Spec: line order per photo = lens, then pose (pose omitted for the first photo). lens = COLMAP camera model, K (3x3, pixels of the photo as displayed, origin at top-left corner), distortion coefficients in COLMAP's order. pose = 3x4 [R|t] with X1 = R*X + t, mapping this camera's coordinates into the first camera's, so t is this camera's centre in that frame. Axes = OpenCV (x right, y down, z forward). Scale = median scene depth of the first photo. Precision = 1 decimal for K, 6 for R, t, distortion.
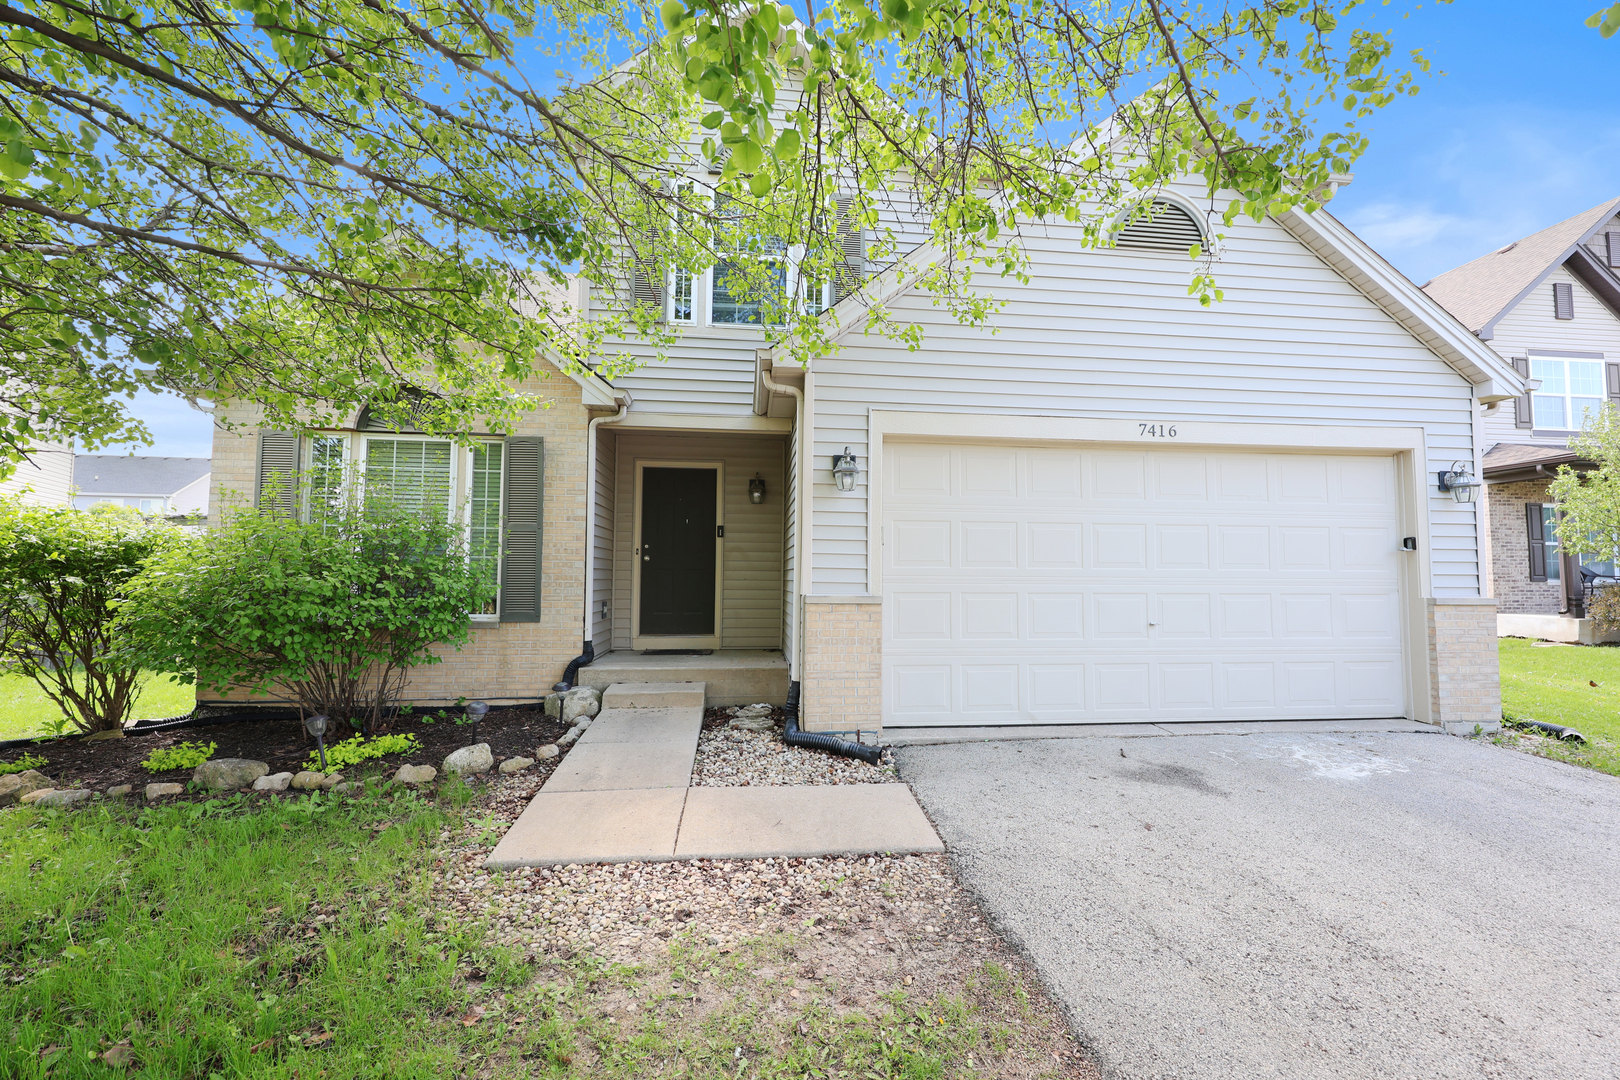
lens RADIAL K [[651.1, 0, 807.0], [0, 651.1, 549.4], [0, 0, 1]] dist [-0.002873, -0.000552]
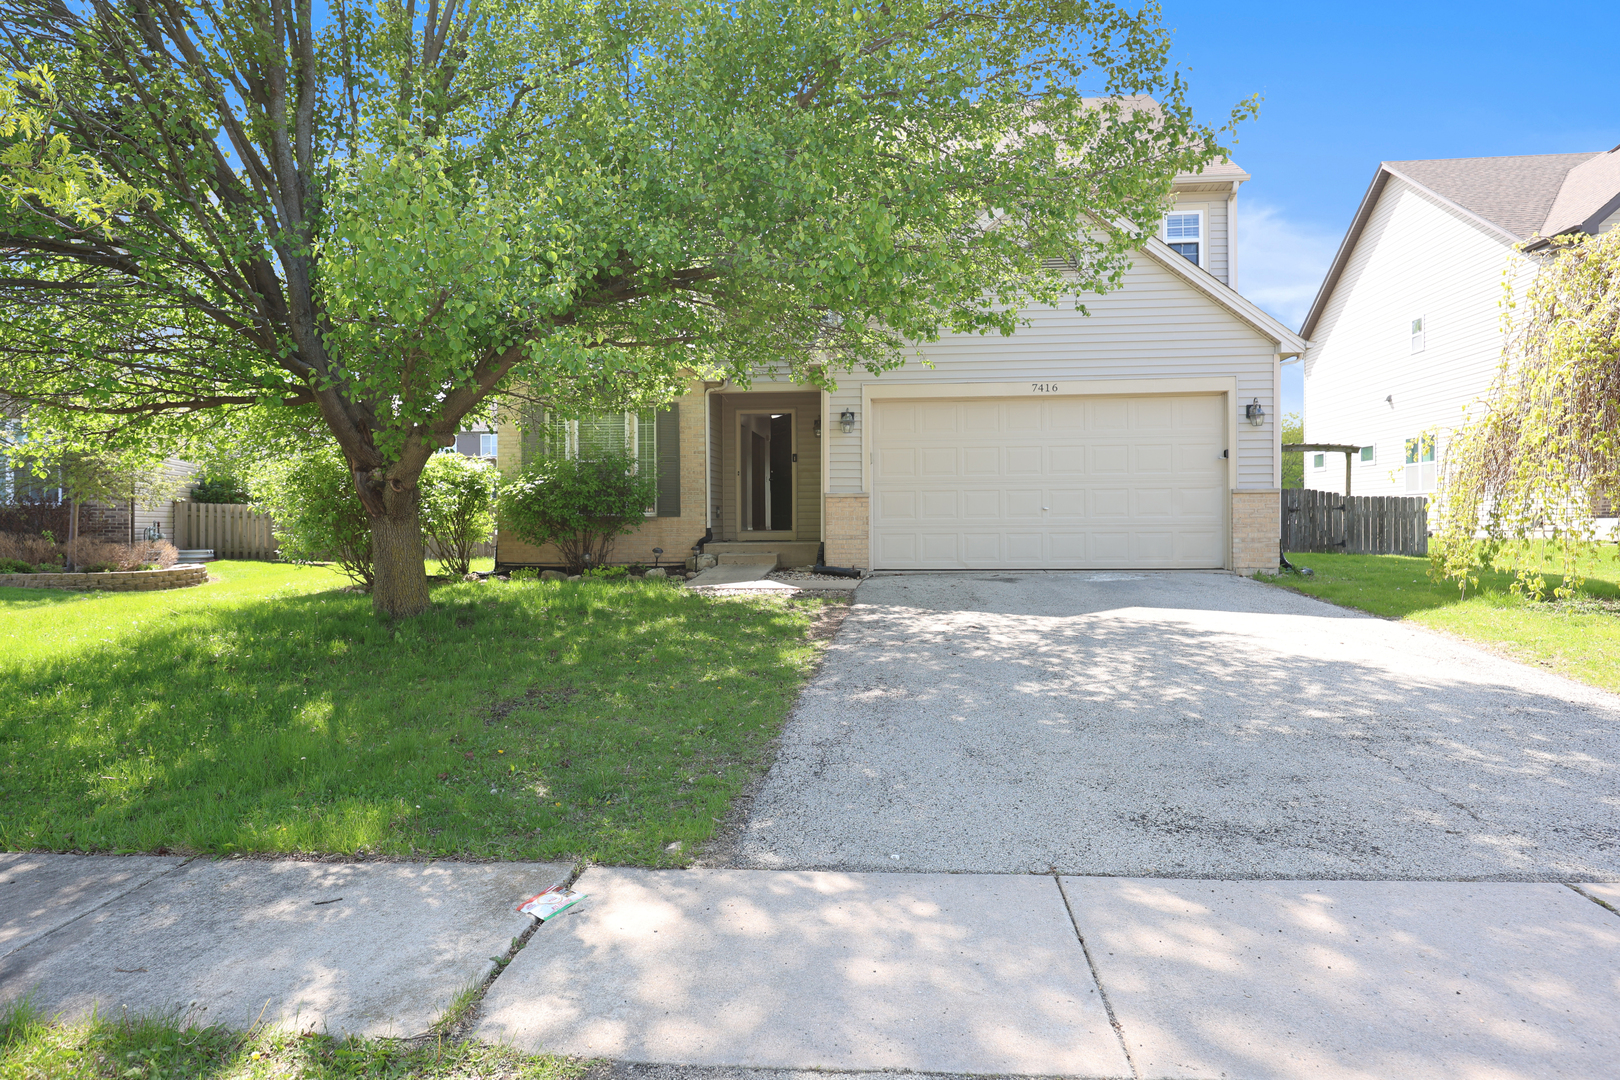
lens RADIAL K [[923.6, 0, 809.9], [0, 923.6, 536.7], [0, 0, 1]] dist [-0.004342, 0.003454]
pose [[0.978720, -0.009473, -0.204980, 0.427468], [0.021685, 0.998115, 0.057412, 0.040116], [0.204050, -0.060636, 0.977081, -1.342040]]
